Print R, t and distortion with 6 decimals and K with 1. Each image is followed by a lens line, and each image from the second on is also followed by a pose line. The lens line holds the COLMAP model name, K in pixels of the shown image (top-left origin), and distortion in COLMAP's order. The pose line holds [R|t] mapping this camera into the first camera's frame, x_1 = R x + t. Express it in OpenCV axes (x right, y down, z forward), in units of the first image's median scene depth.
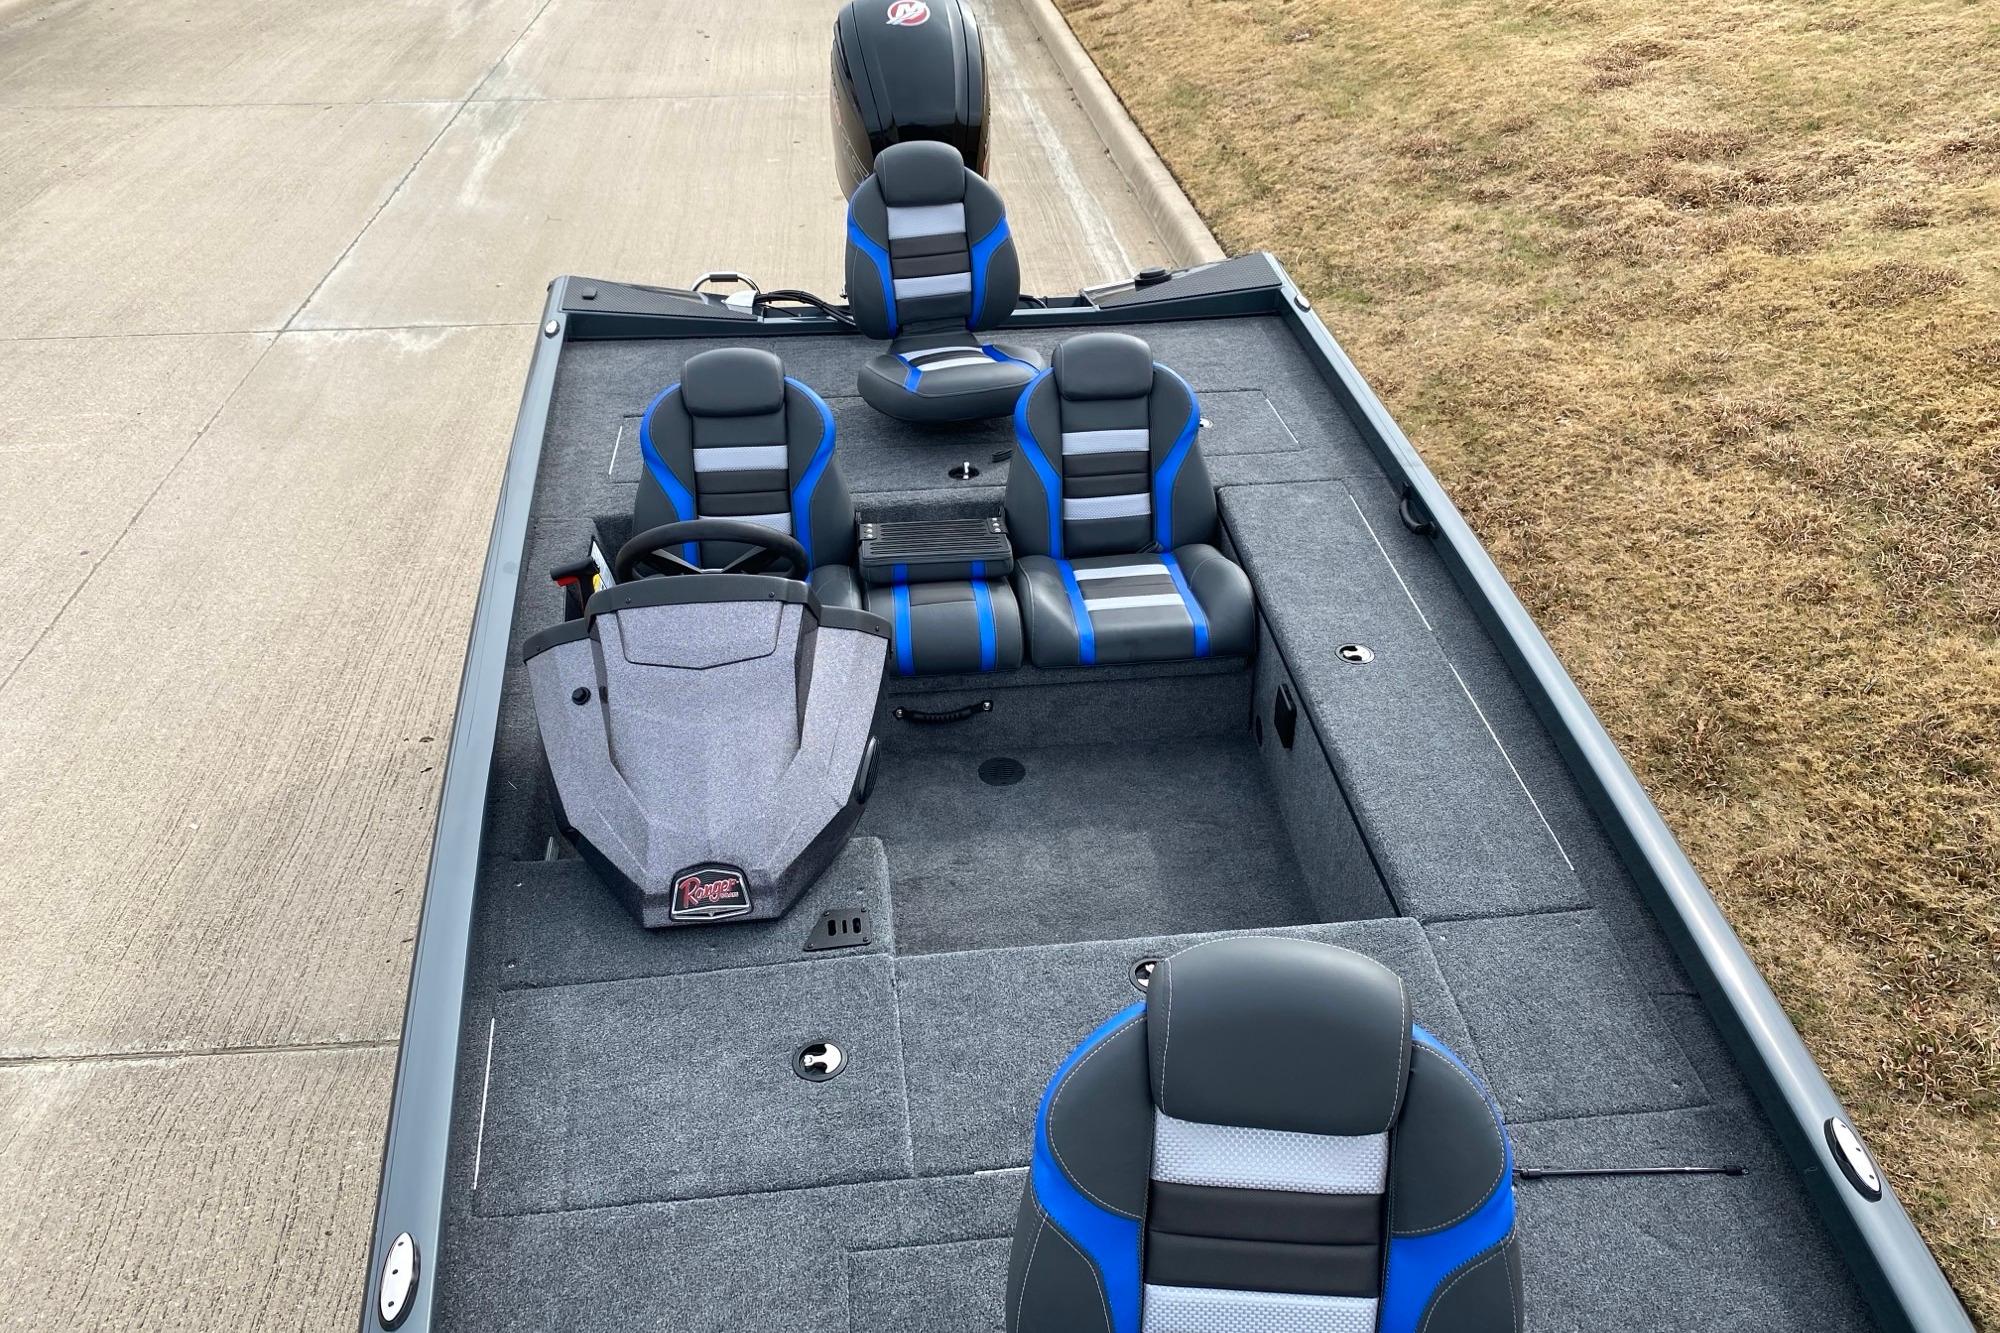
lens RADIAL K [[1523.2, 0, 988.7], [0, 1523.2, 658.8], [0, 0, 1]] dist [0.010684, 0.000709]
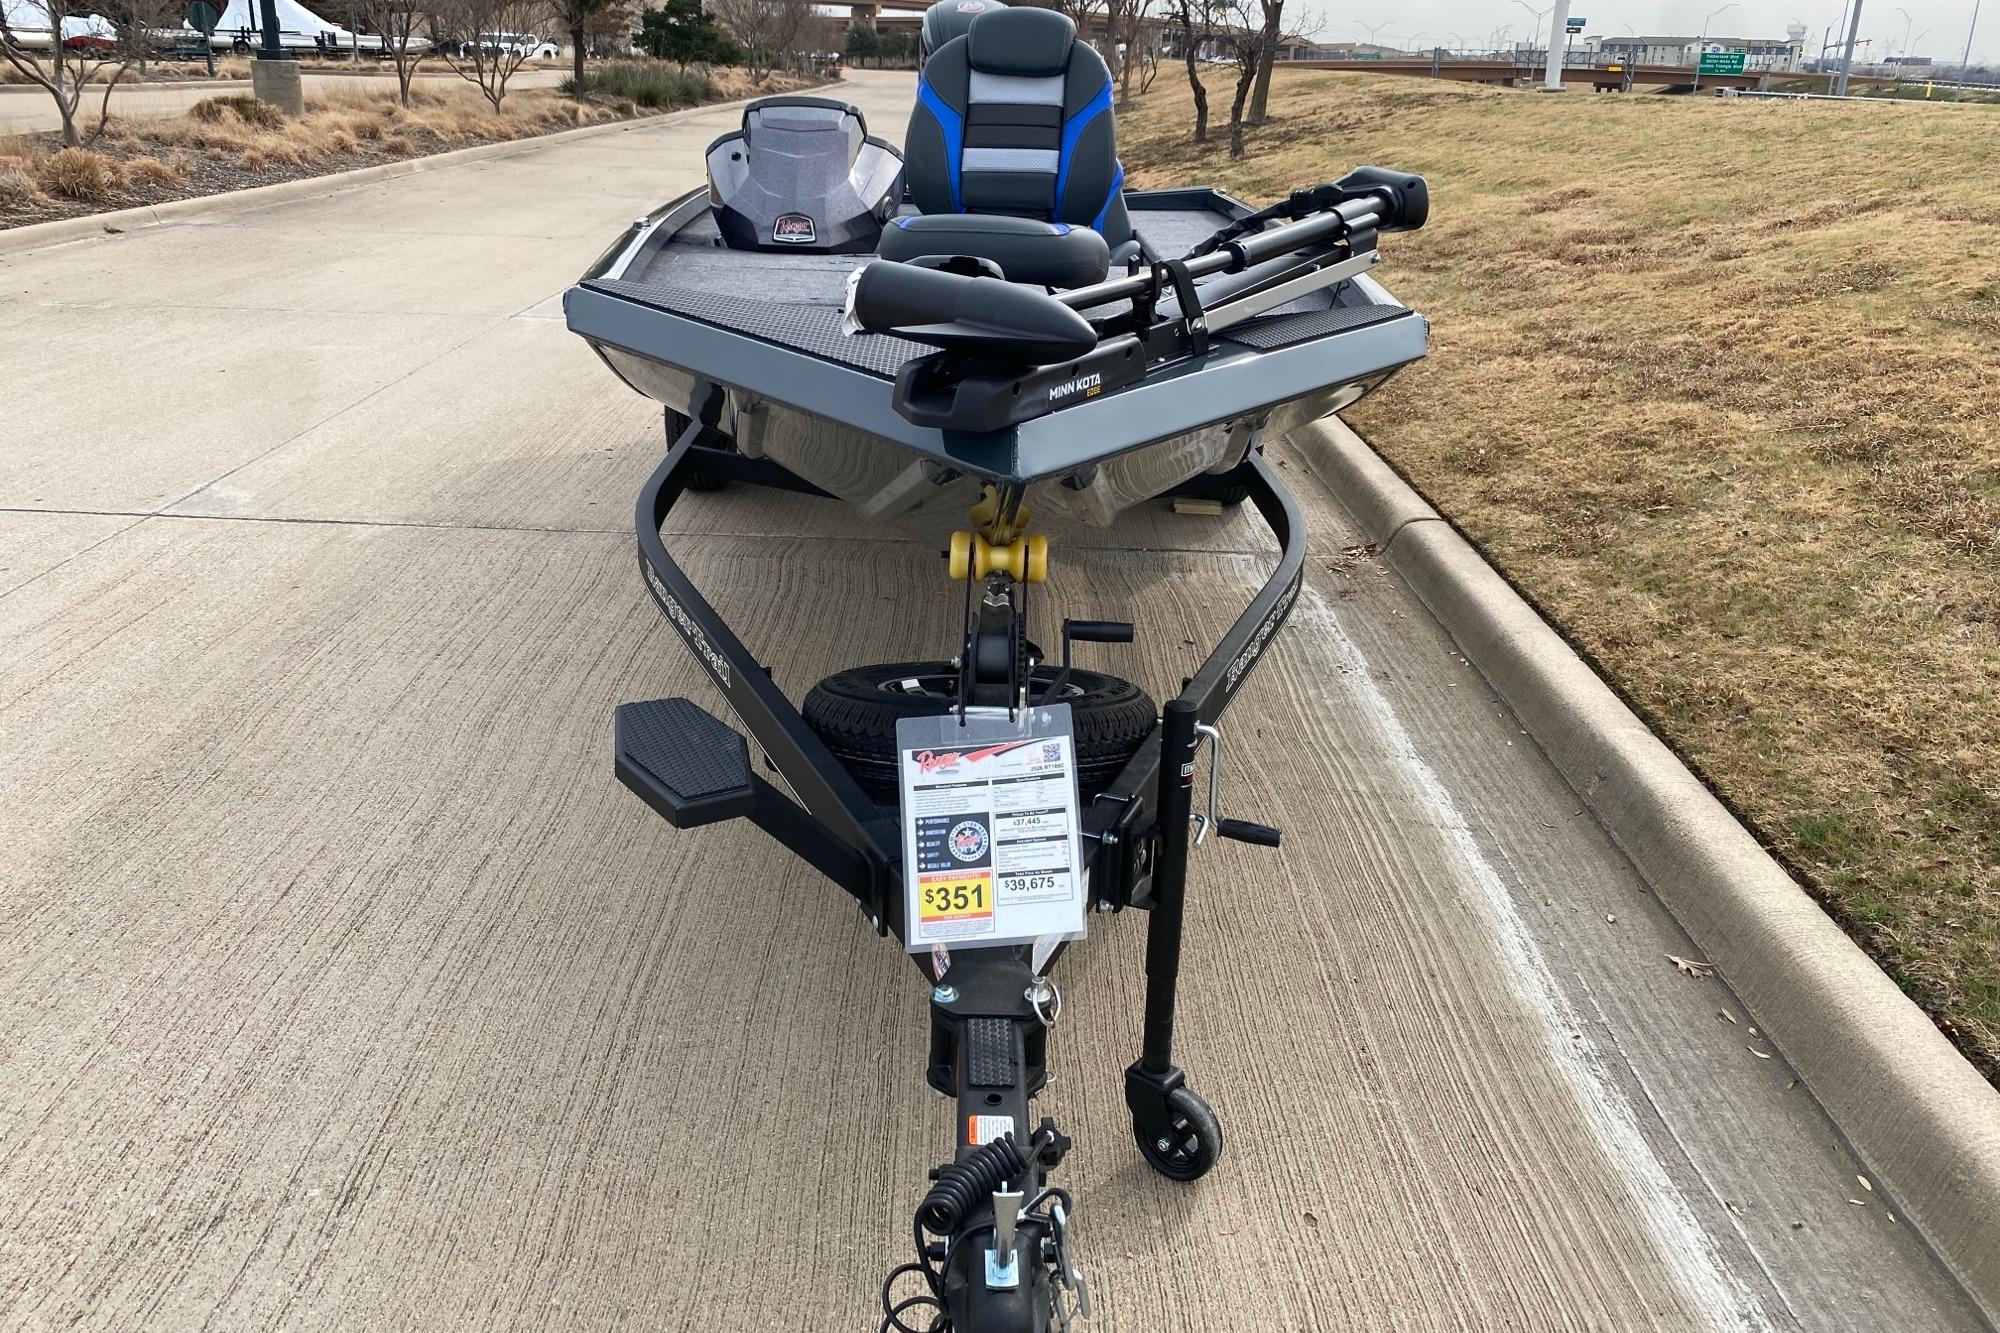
lens RADIAL K [[1523.2, 0, 1003.2], [0, 1523.2, 671.6], [0, 0, 1]] dist [0.010684, 0.000709]
pose [[0.995943, 0.059296, -0.067692, 0.116396], [-0.071759, 0.977211, -0.199771, 0.520928], [0.054304, 0.203818, 0.977502, -0.356500]]
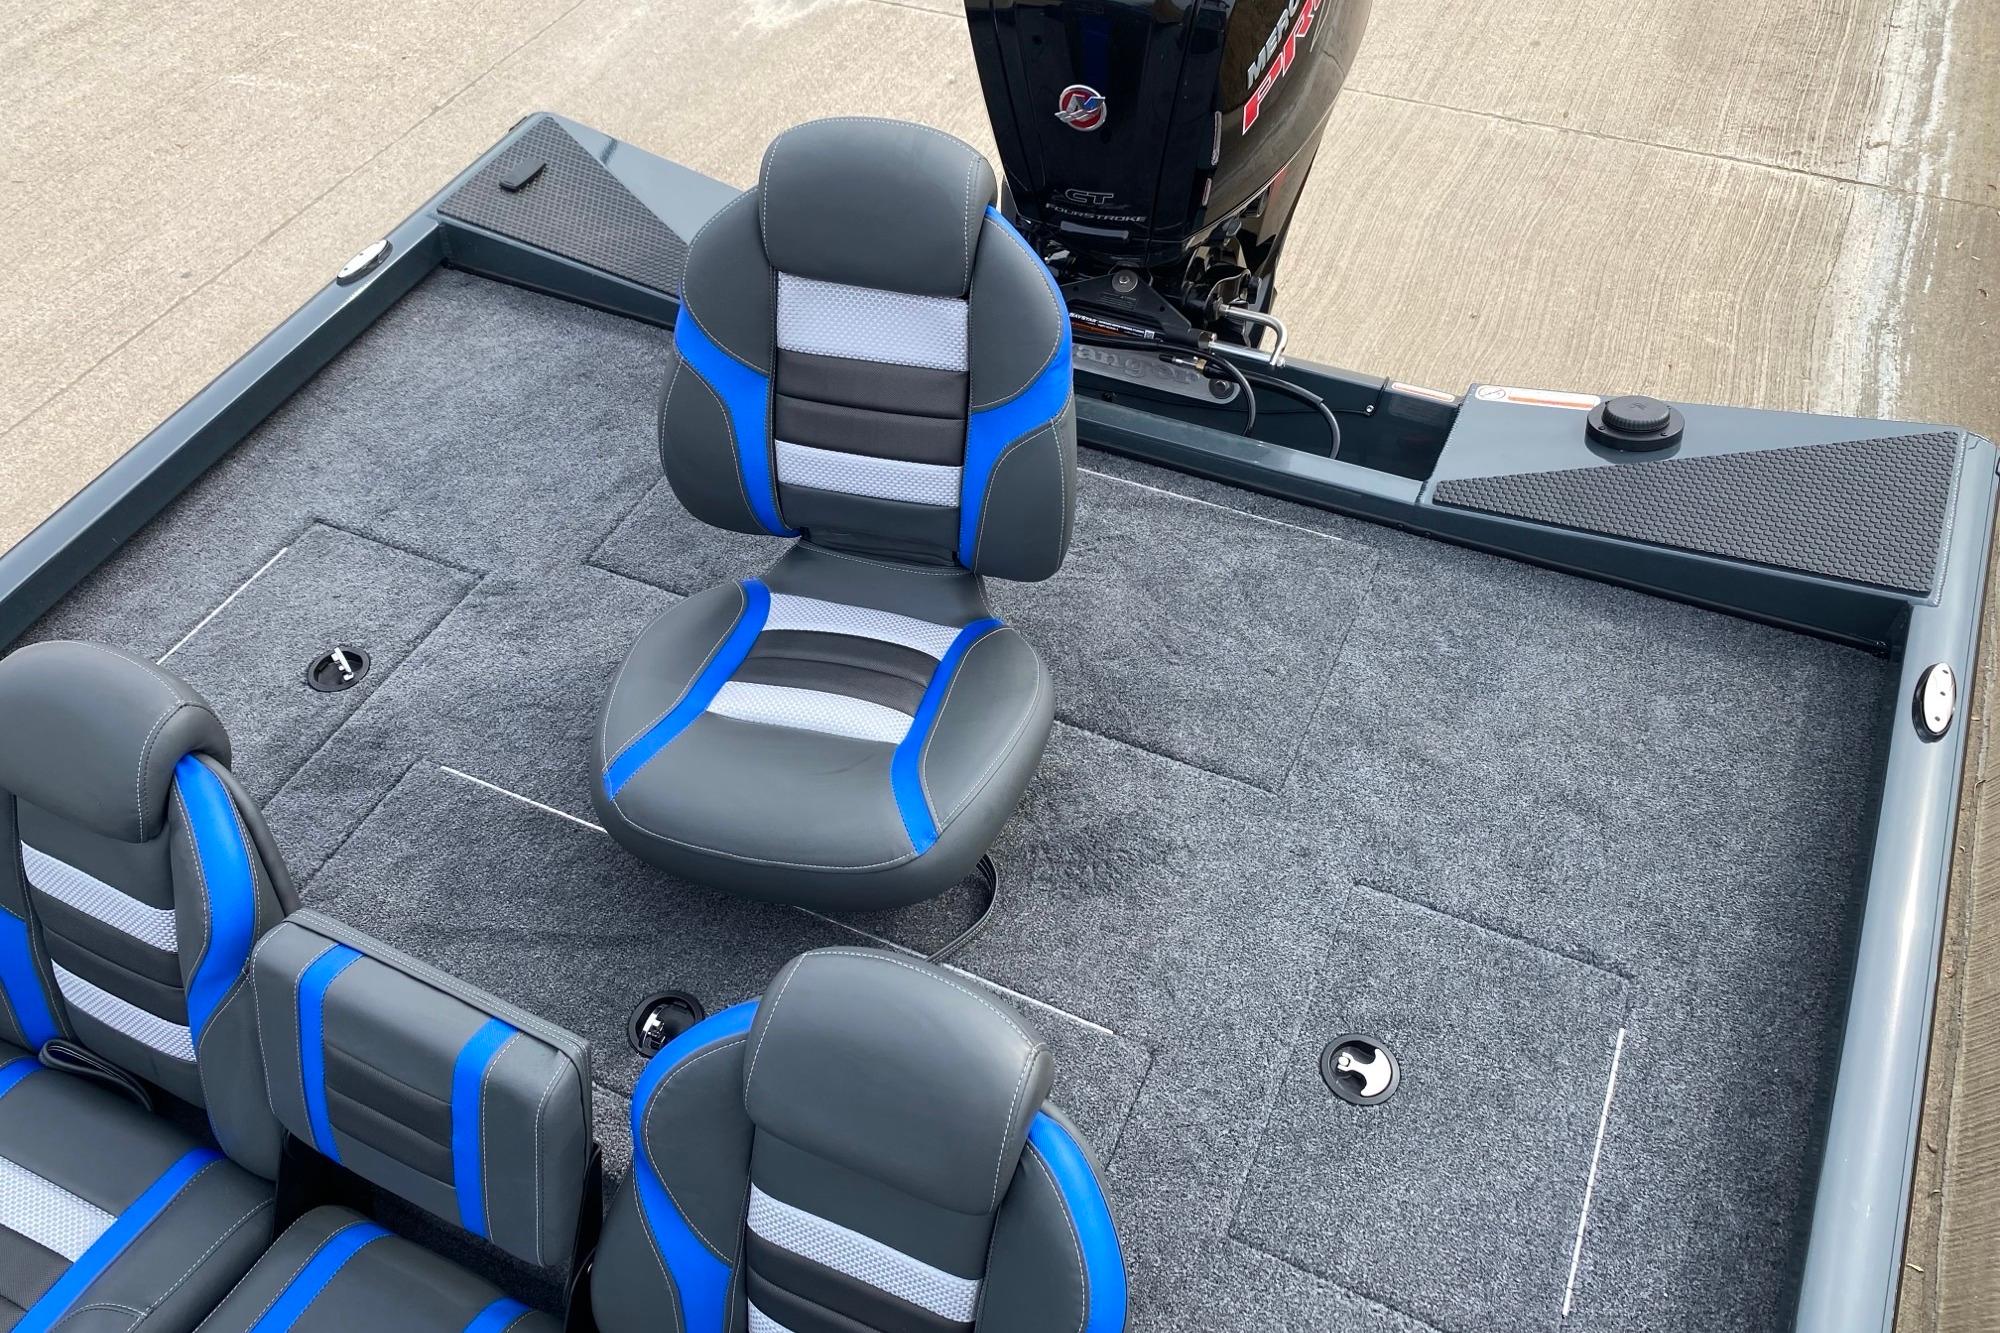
lens RADIAL K [[1523.2, 0, 978.8], [0, 1523.2, 653.4], [0, 0, 1]] dist [0.010684, 0.000709]
pose [[0.852427, 0.366263, -0.373121, 0.139827], [-0.249078, 0.911924, 0.326121, -0.299795], [0.459704, -0.185058, 0.868577, 0.568779]]
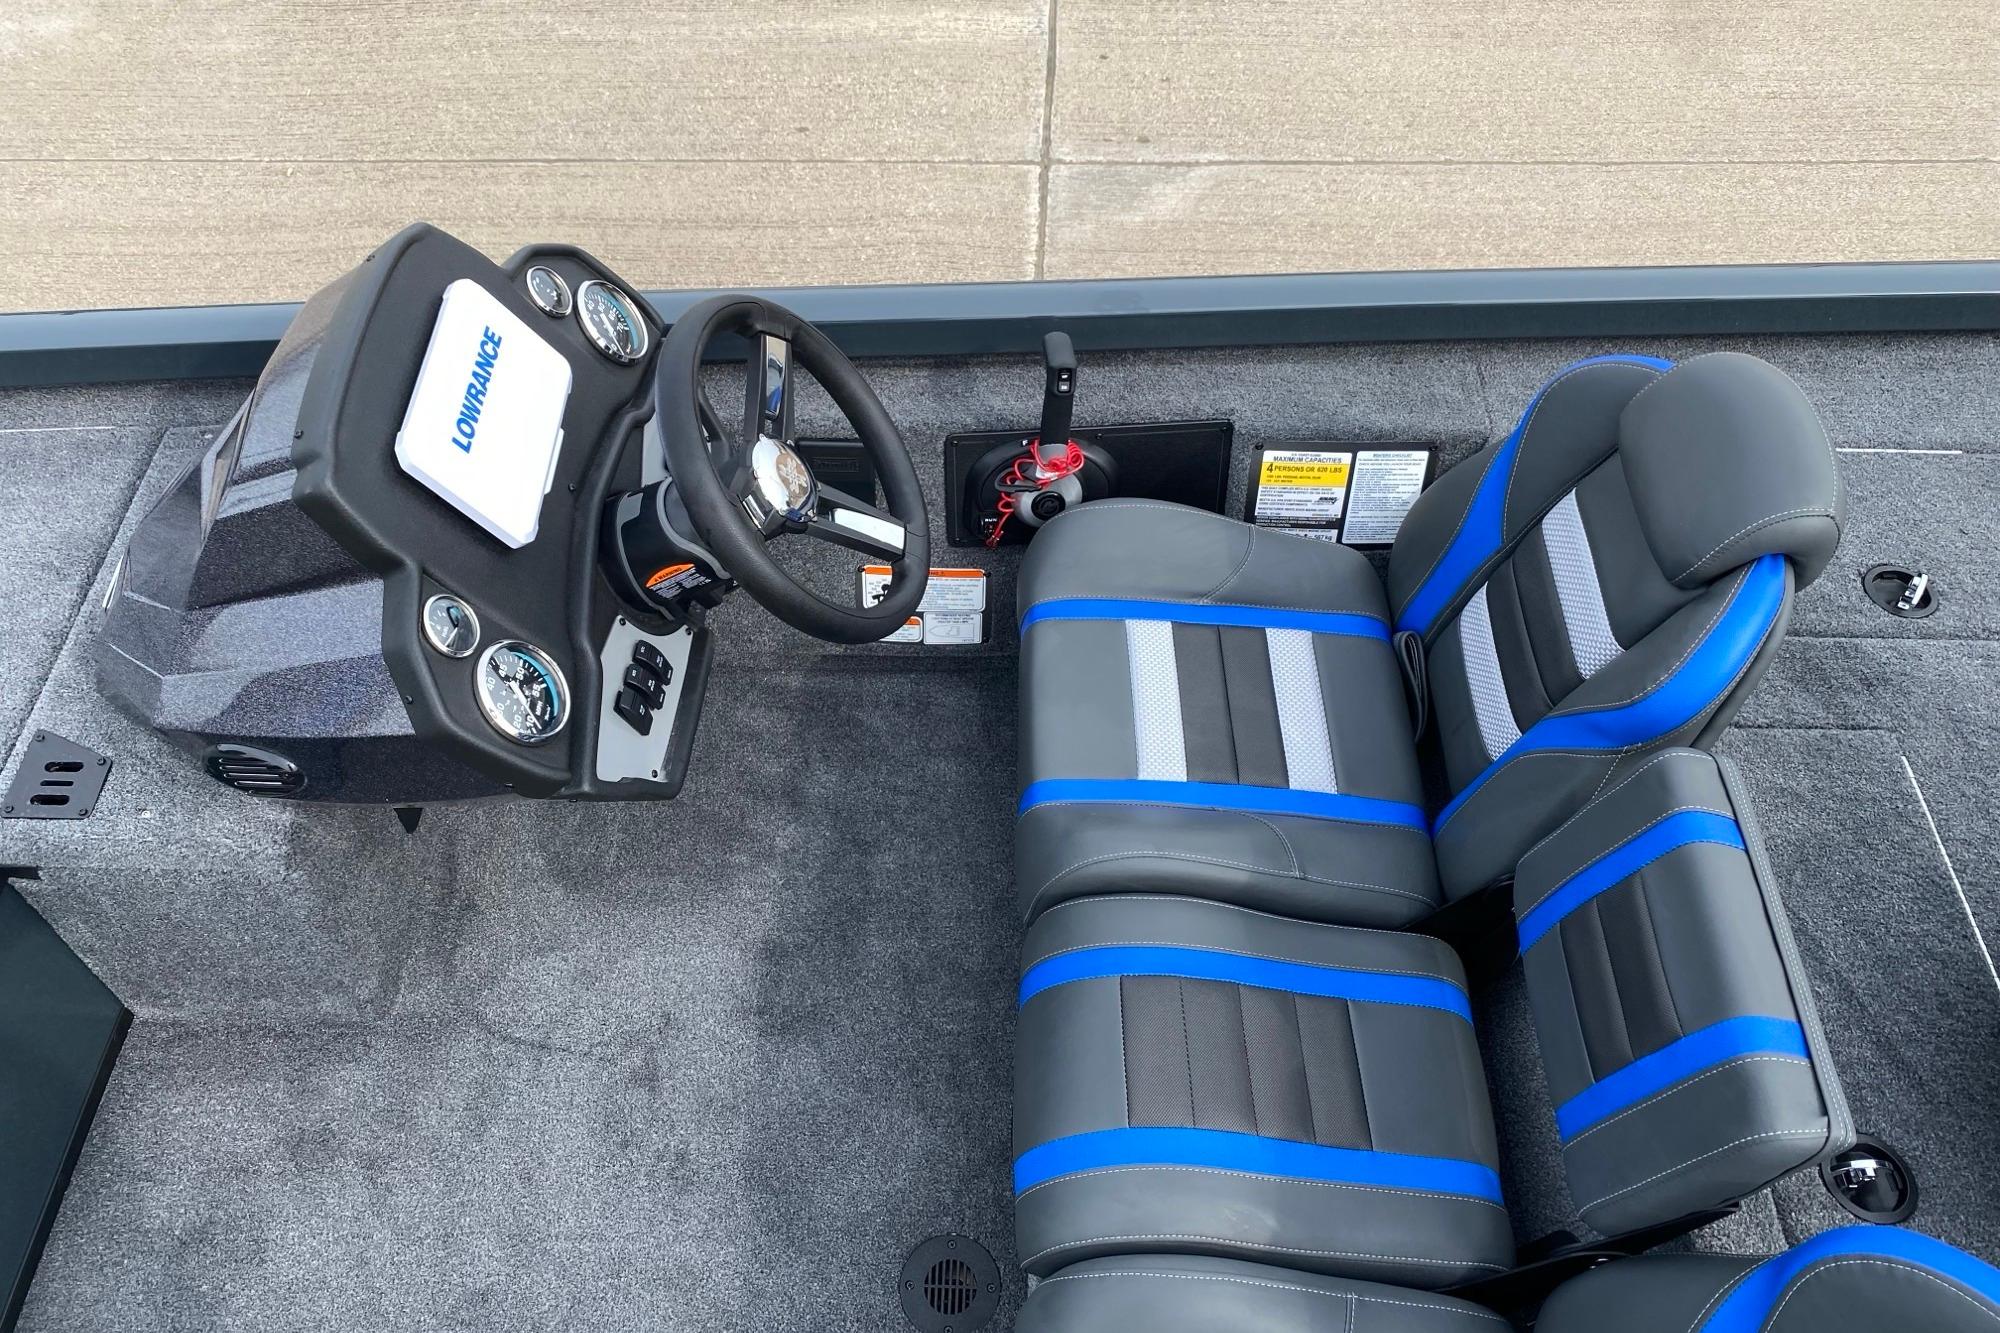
lens RADIAL K [[1523.2, 0, 957.2], [0, 1523.2, 657.5], [0, 0, 1]] dist [0.010684, 0.000709]
pose [[-0.143838, 0.782130, -0.606286, 0.103046], [-0.515541, 0.463729, 0.720536, -0.256181], [0.844706, 0.416206, 0.336518, 0.543622]]
